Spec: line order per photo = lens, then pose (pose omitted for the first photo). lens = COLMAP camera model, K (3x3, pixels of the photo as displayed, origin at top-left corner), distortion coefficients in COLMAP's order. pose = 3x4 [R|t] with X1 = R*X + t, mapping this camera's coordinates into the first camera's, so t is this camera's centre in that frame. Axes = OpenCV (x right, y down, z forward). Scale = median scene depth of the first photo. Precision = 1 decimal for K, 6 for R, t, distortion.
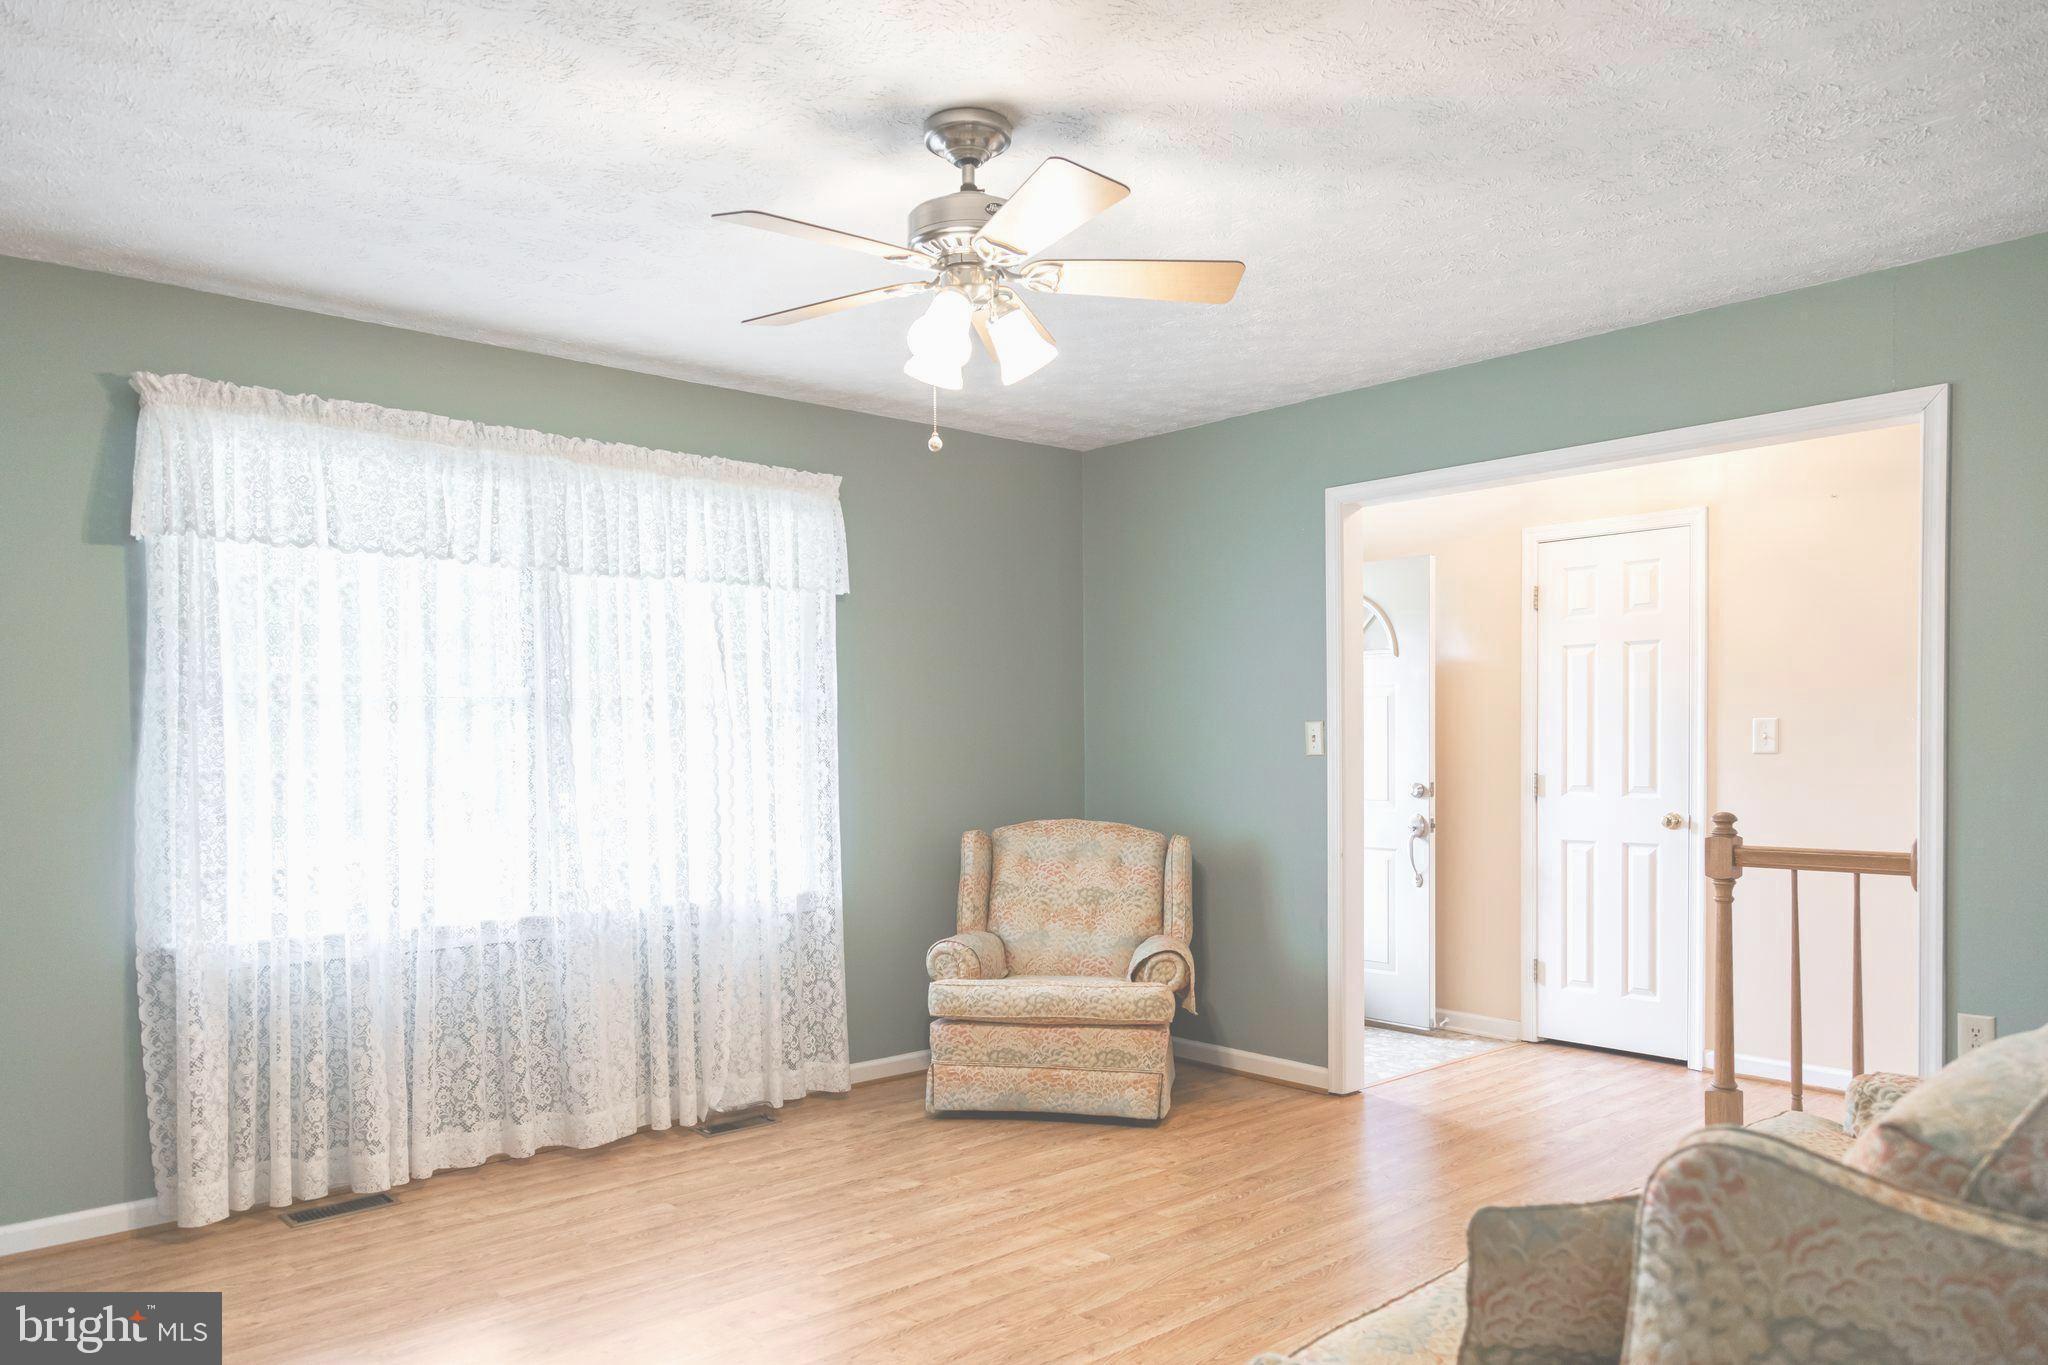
lens RADIAL K [[1479.2, 0, 1091.6], [0, 1479.2, 759.3], [0, 0, 1]] dist [0.078495, 0.001121]
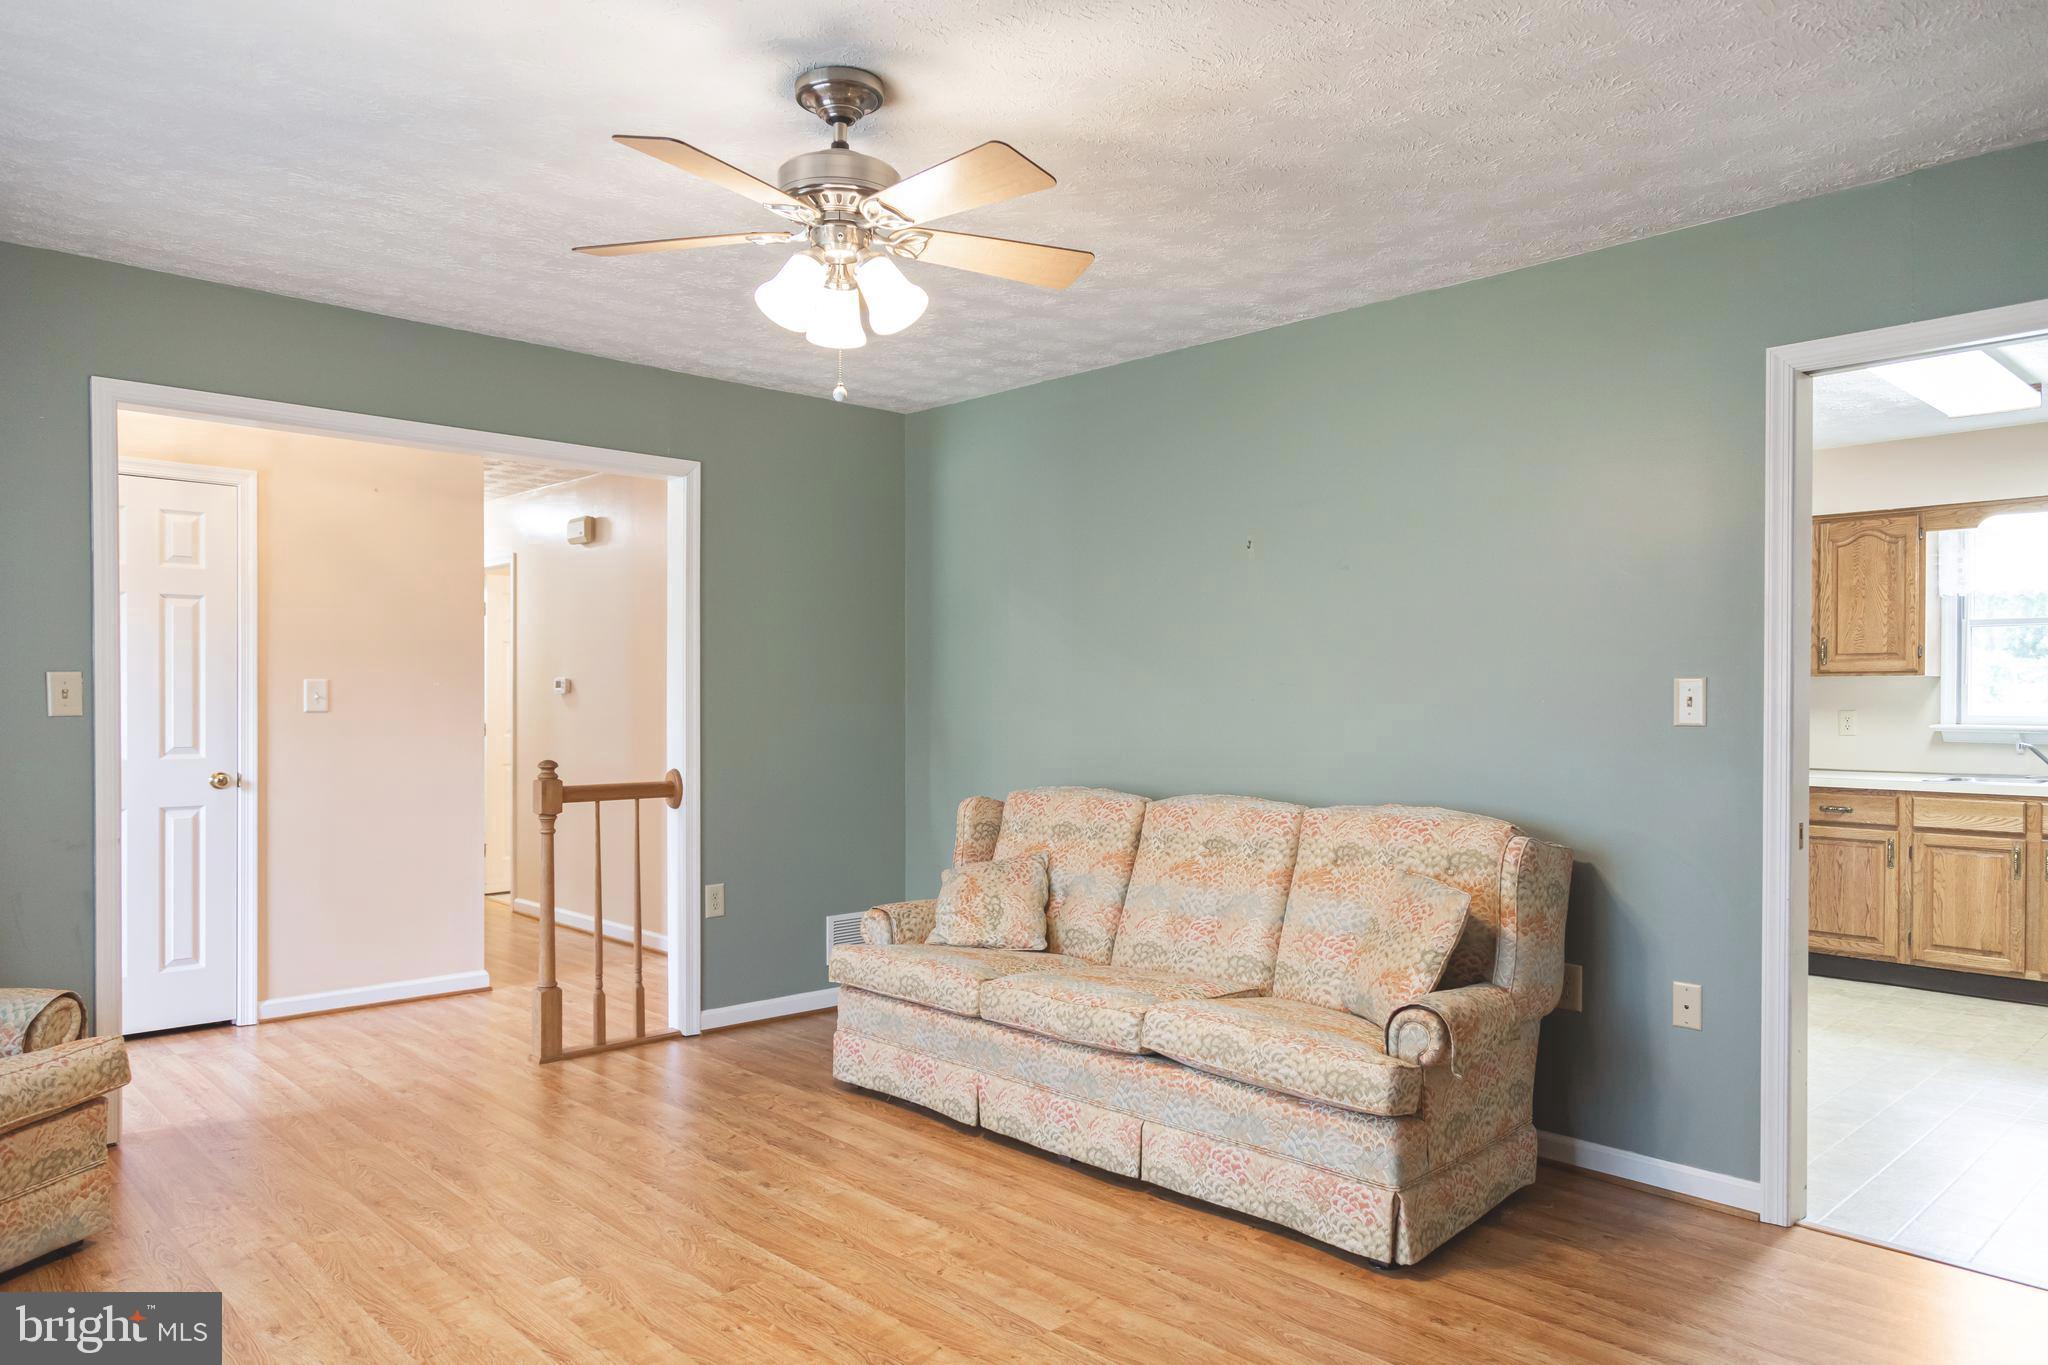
lens RADIAL K [[1374.9, 0, 1028.2], [0, 1374.9, 703.1], [0, 0, 1]] dist [-0.008985, 0.003350]
pose [[-0.028960, 0.001988, 0.999579, -0.709367], [0.006807, 0.999975, -0.001791, -0.006313], [-0.999557, 0.006753, -0.028973, 0.649075]]
